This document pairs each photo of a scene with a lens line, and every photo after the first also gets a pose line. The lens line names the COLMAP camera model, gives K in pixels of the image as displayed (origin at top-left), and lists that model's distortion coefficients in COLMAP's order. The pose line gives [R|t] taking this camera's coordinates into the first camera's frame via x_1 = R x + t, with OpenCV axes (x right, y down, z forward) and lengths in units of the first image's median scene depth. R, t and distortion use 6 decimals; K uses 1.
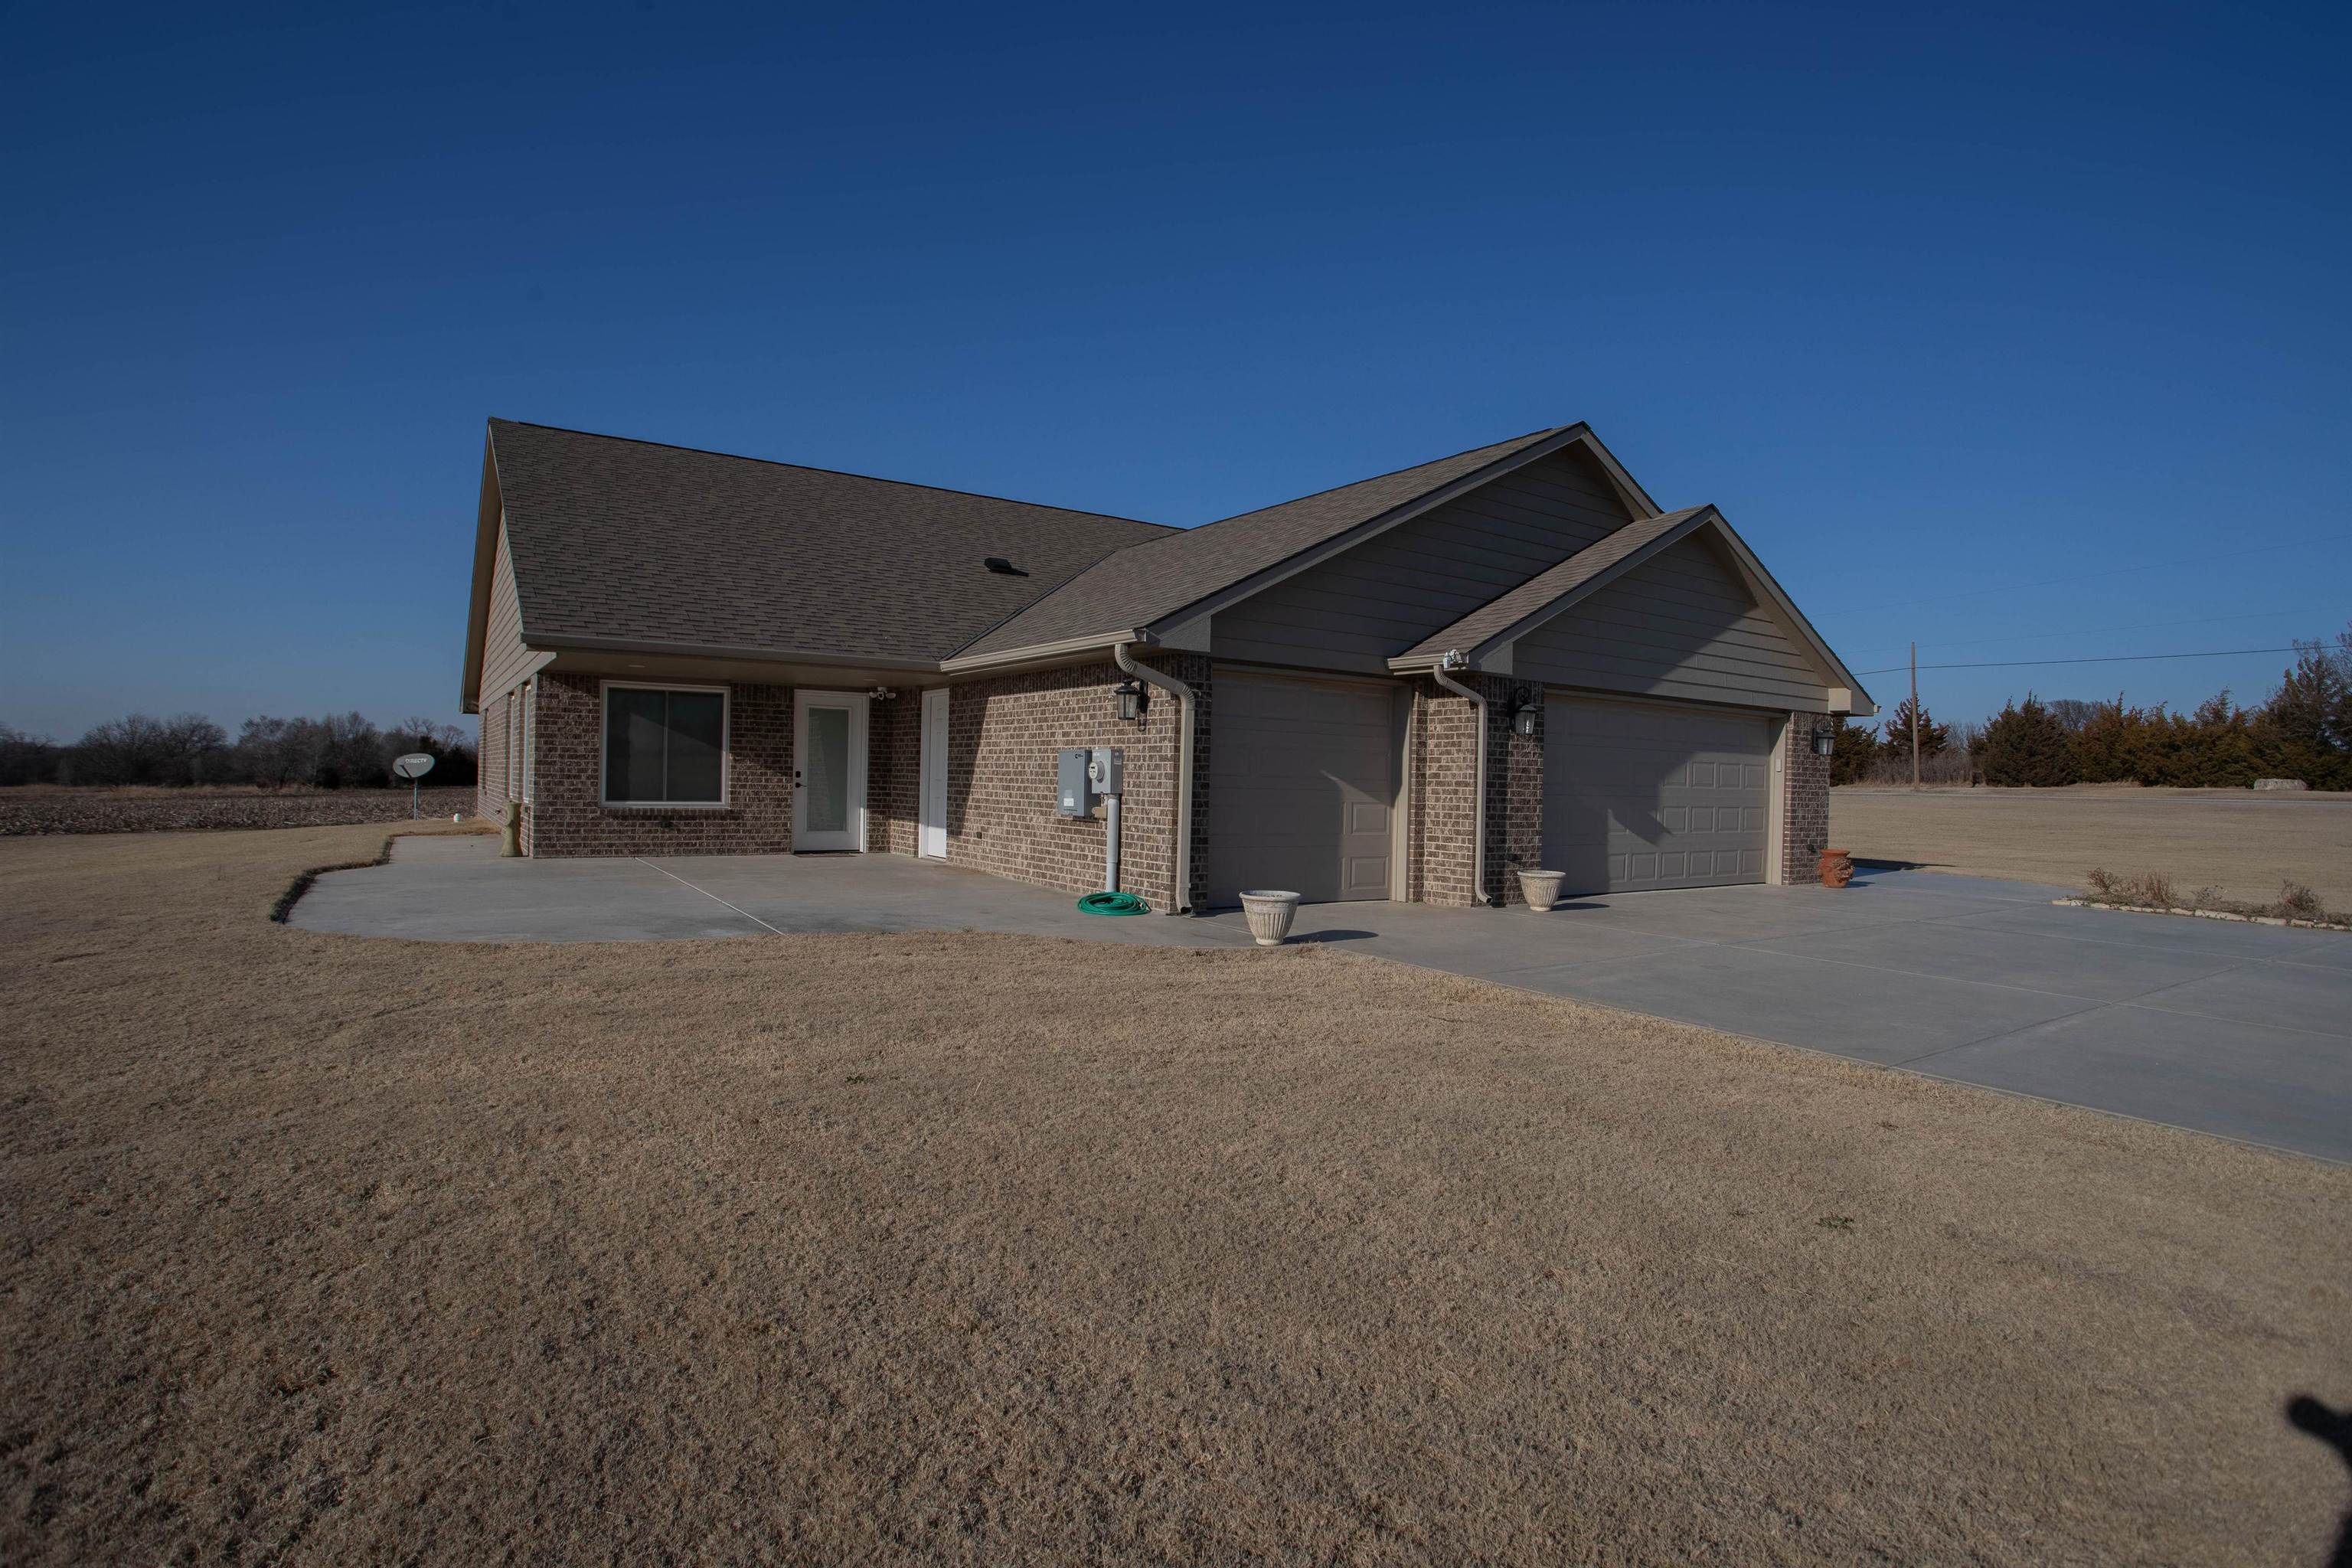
lens RADIAL K [[1143.6, 0, 1164.6], [0, 1143.6, 786.3], [0, 0, 1]] dist [-0.064566, 0.022786]
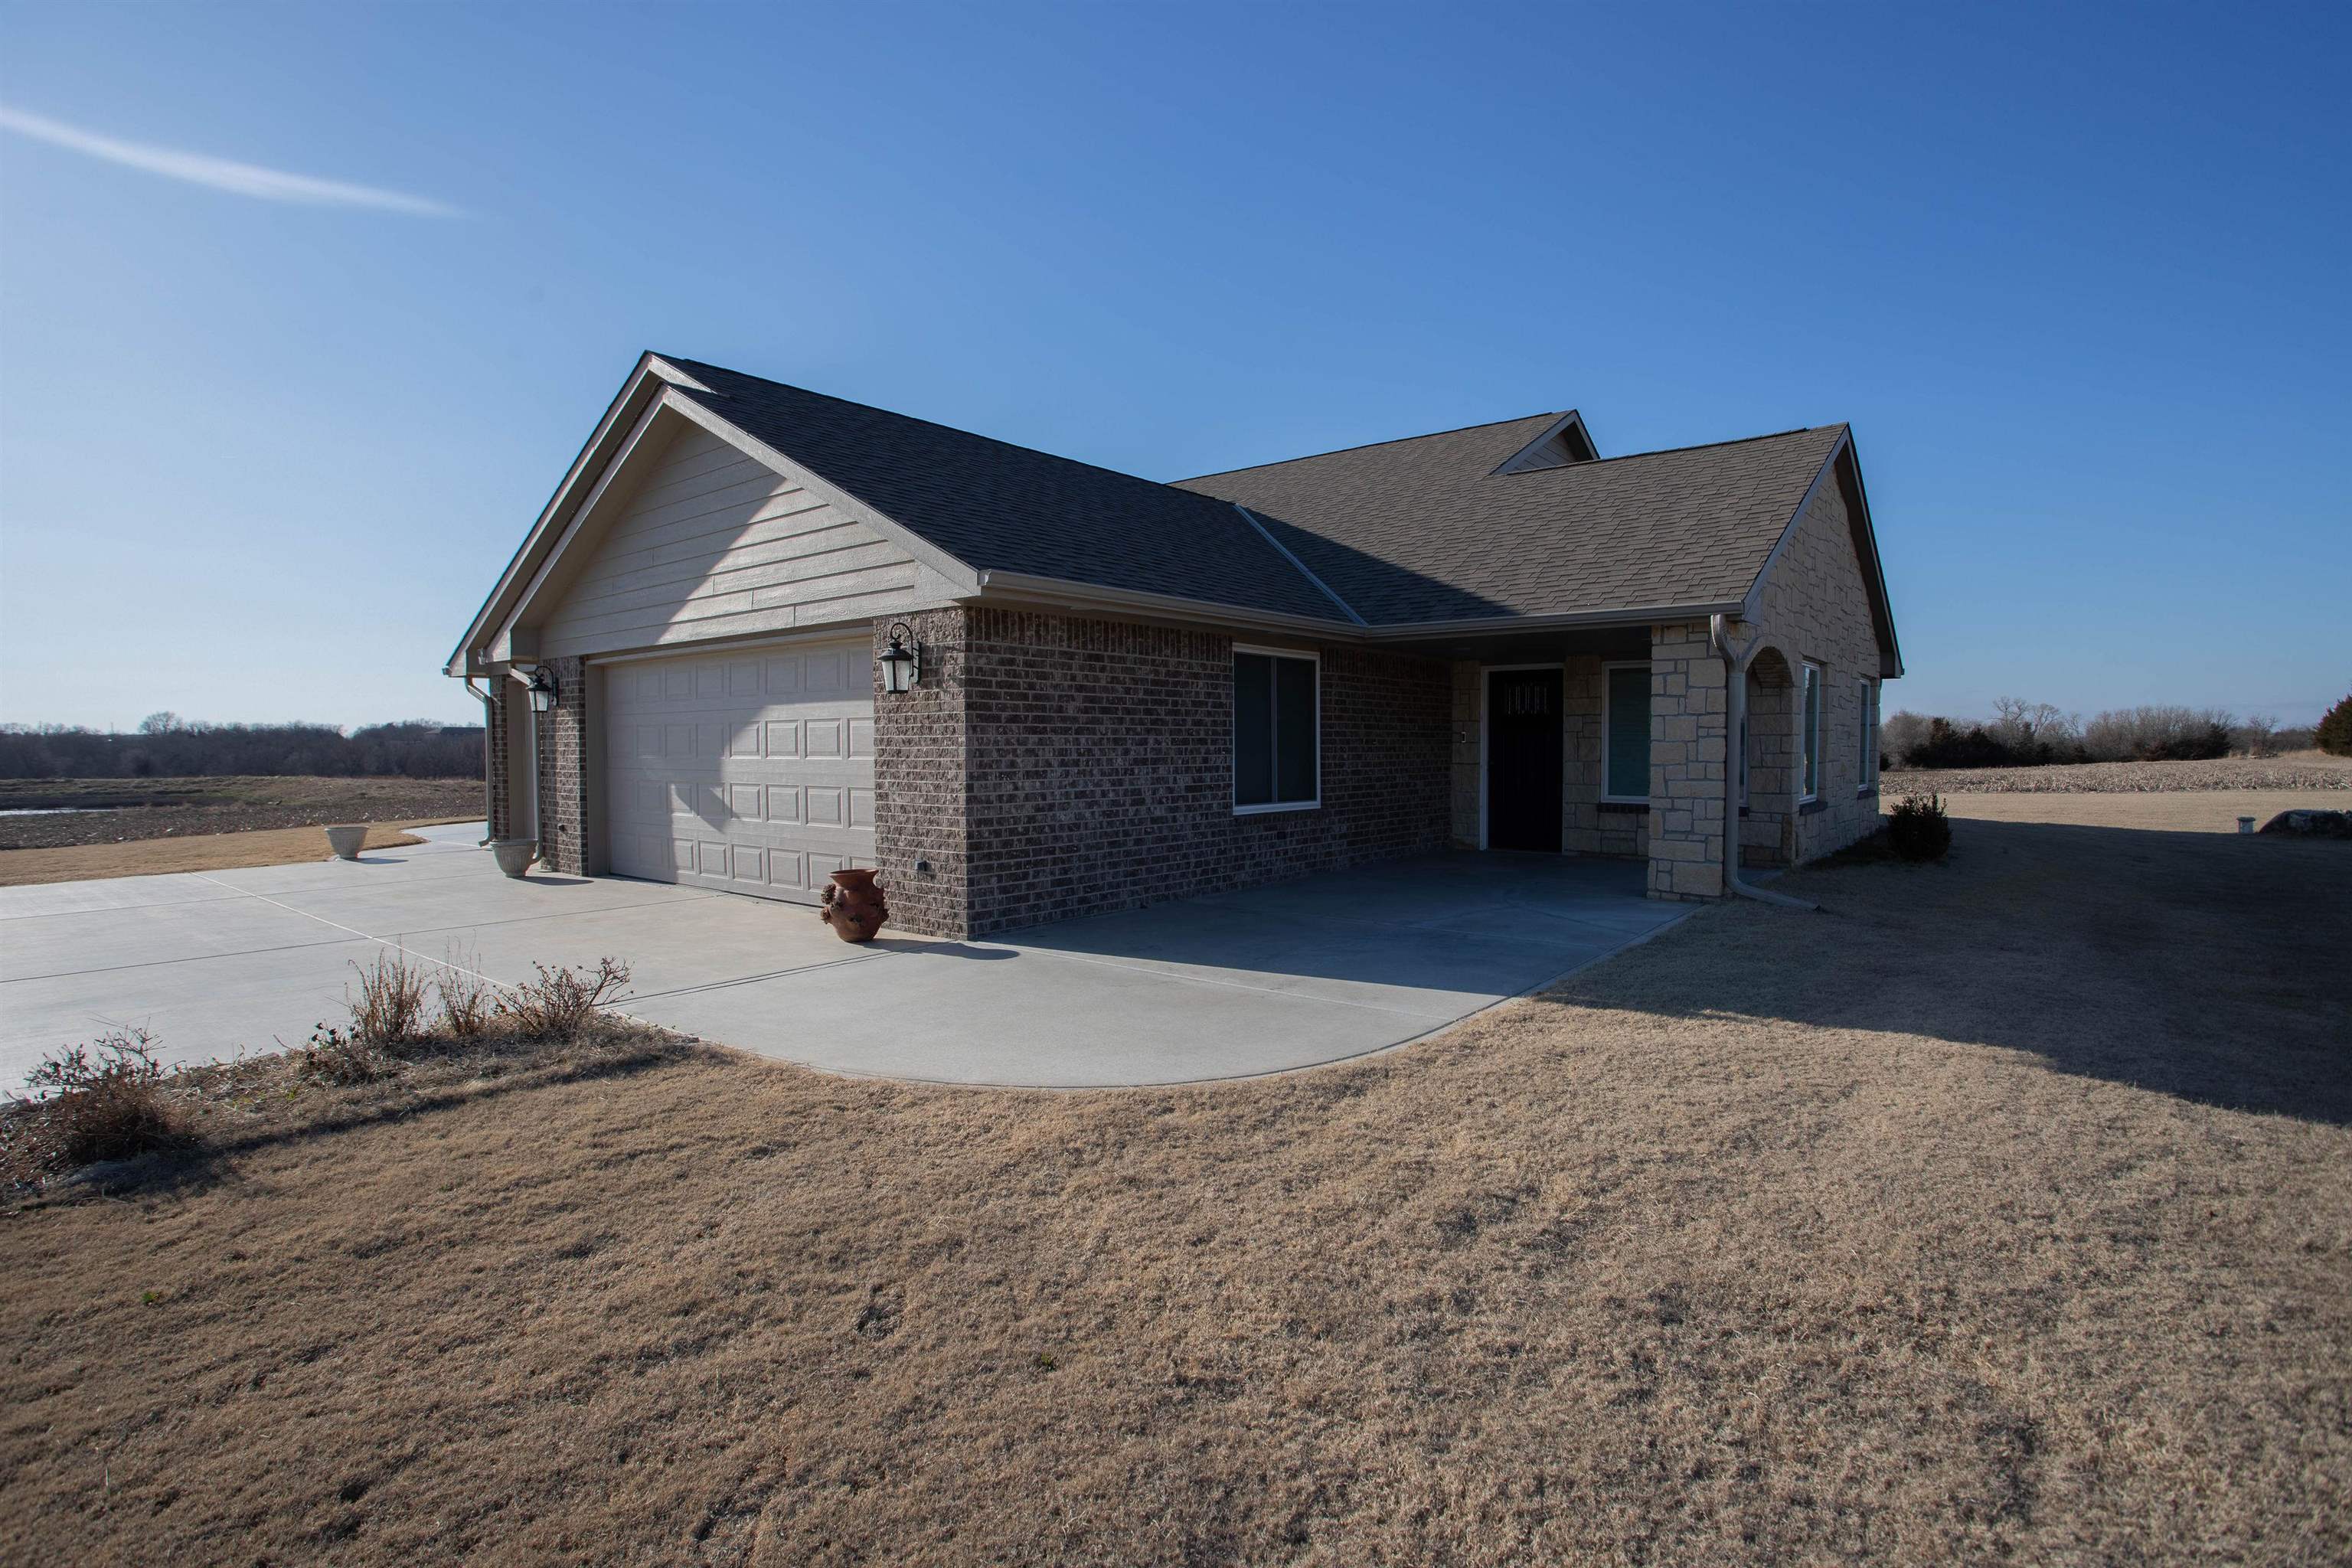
lens RADIAL K [[1143.6, 0, 1164.6], [0, 1143.6, 786.3], [0, 0, 1]] dist [-0.064566, 0.022786]
pose [[0.281088, 0.010850, -0.959621, 1.308825], [0.003591, 0.999917, 0.012358, 0.011924], [0.959675, -0.006920, 0.281025, 1.112802]]
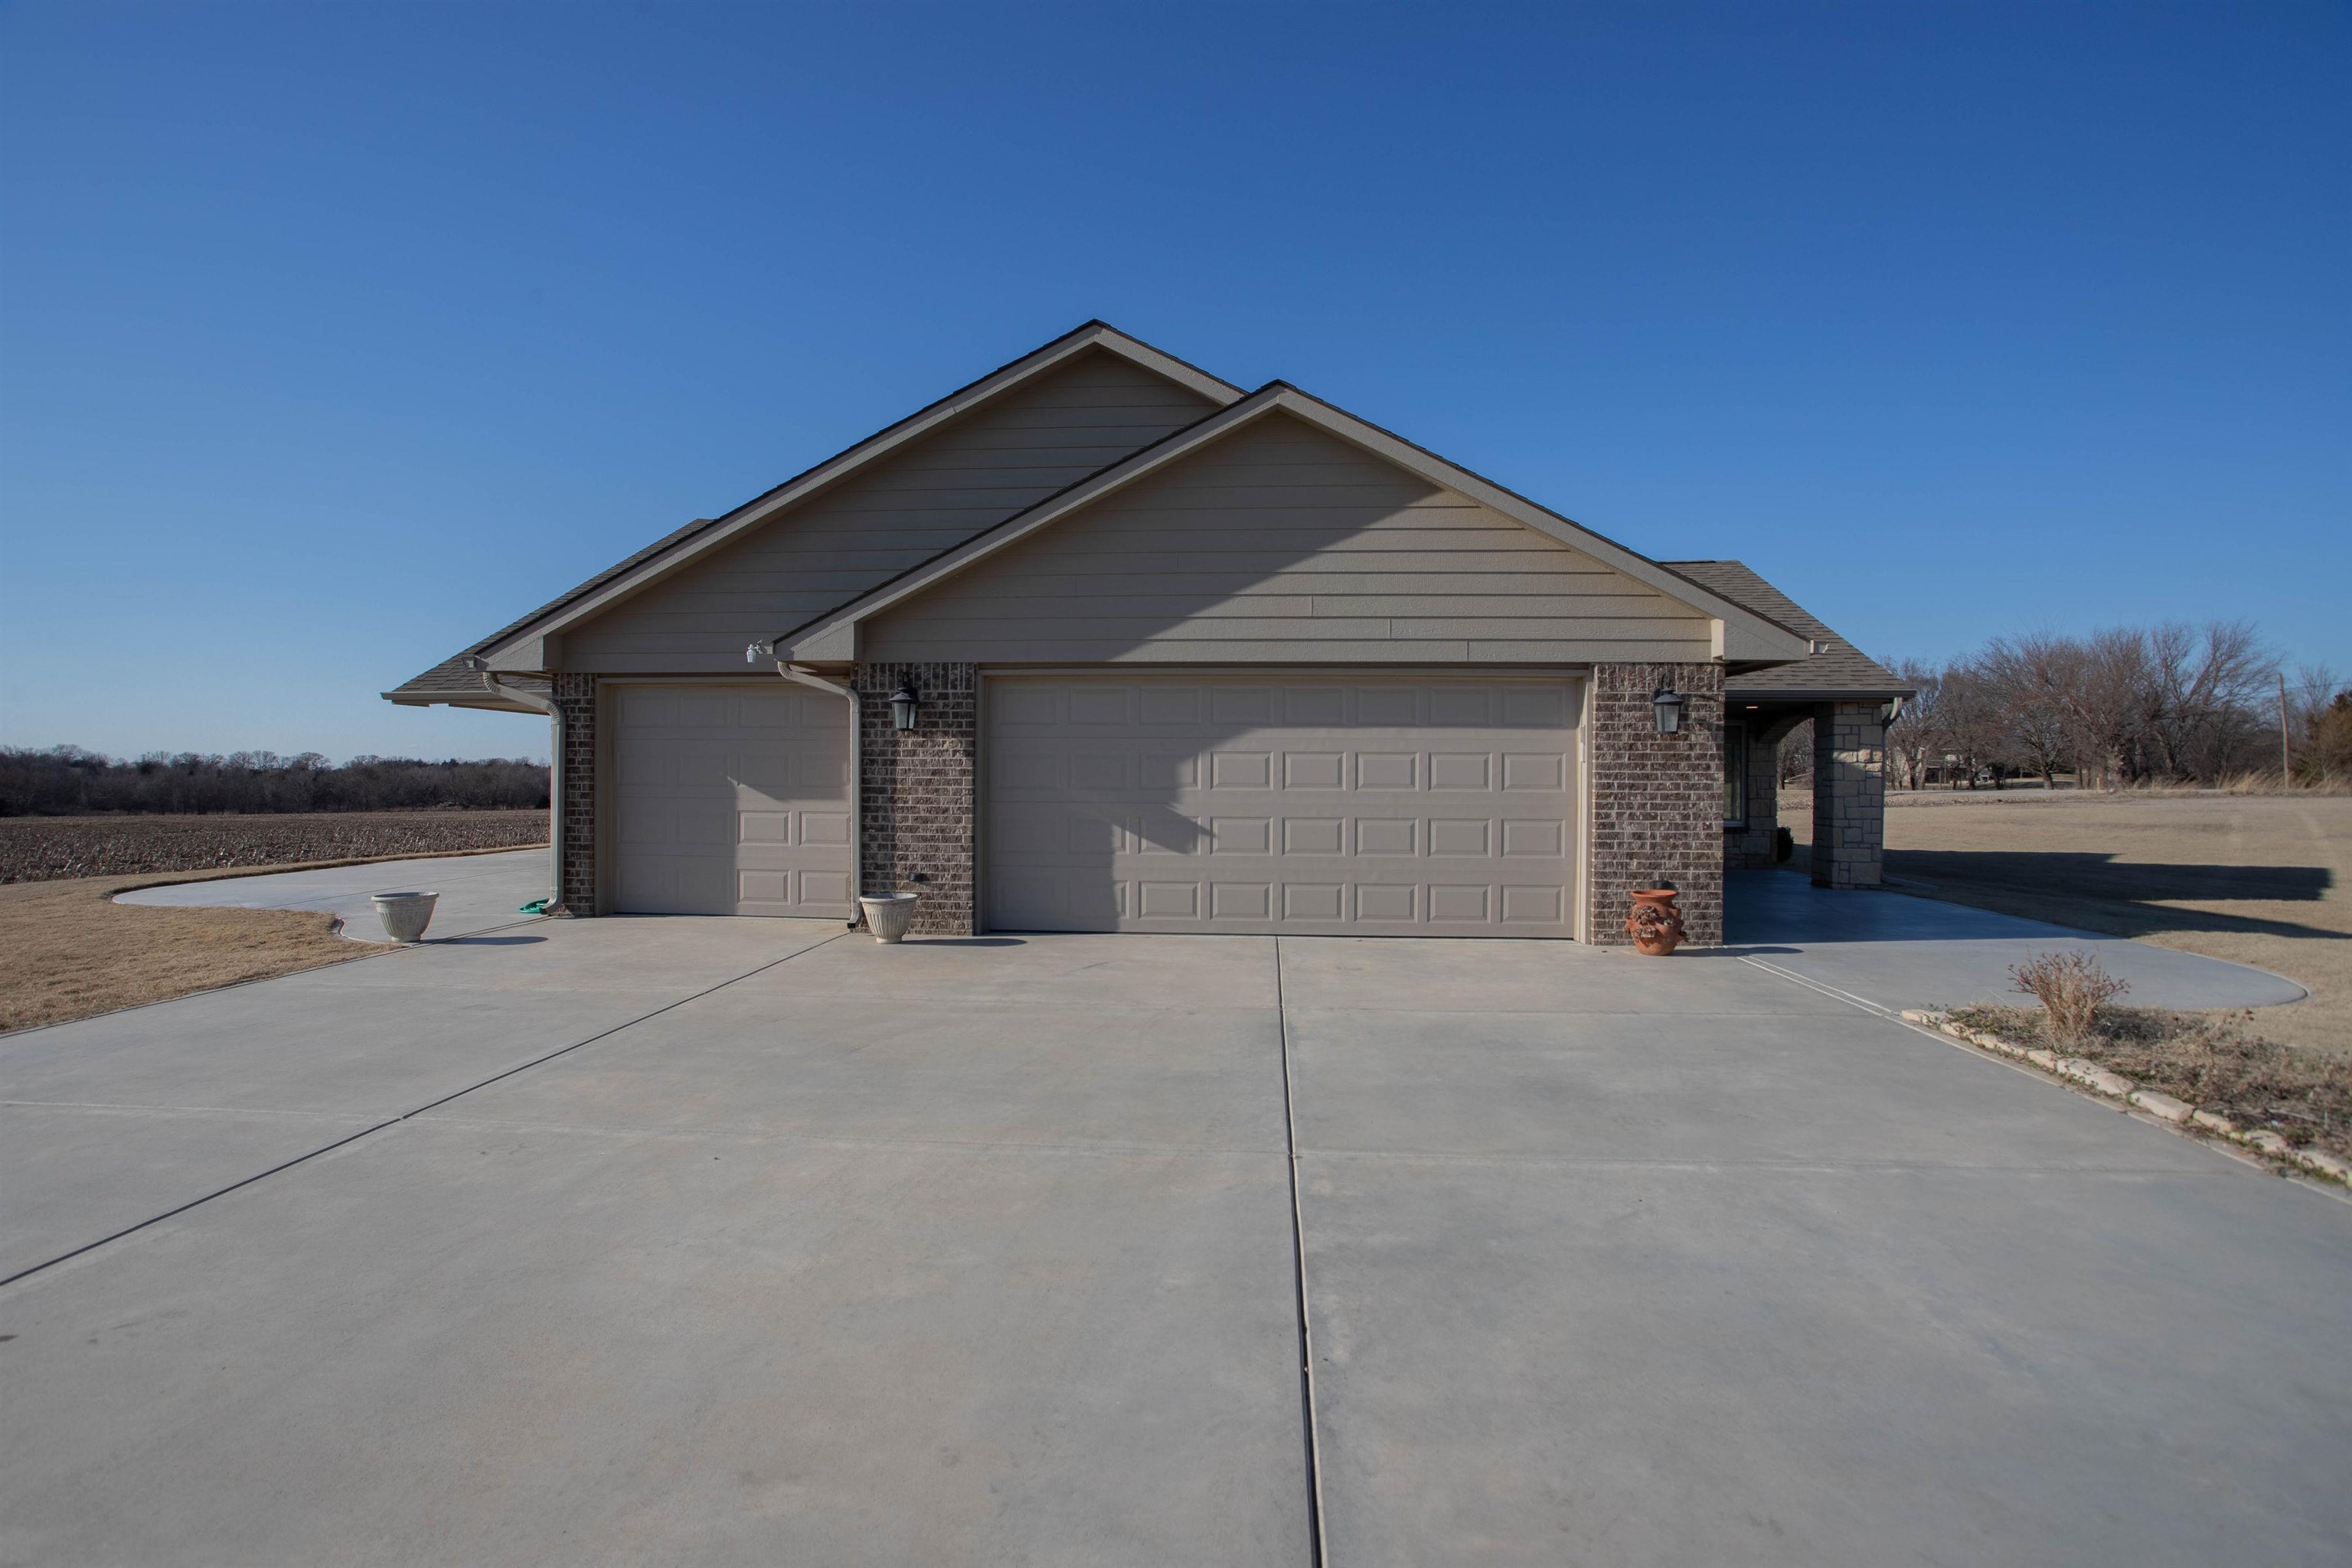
lens RADIAL K [[1143.6, 0, 1164.6], [0, 1143.6, 786.3], [0, 0, 1]] dist [-0.064566, 0.022786]
pose [[0.781275, -0.015836, -0.623986, 0.866983], [0.008528, 0.999856, -0.014698, 0.008700], [0.624129, 0.006162, 0.781297, 0.412990]]
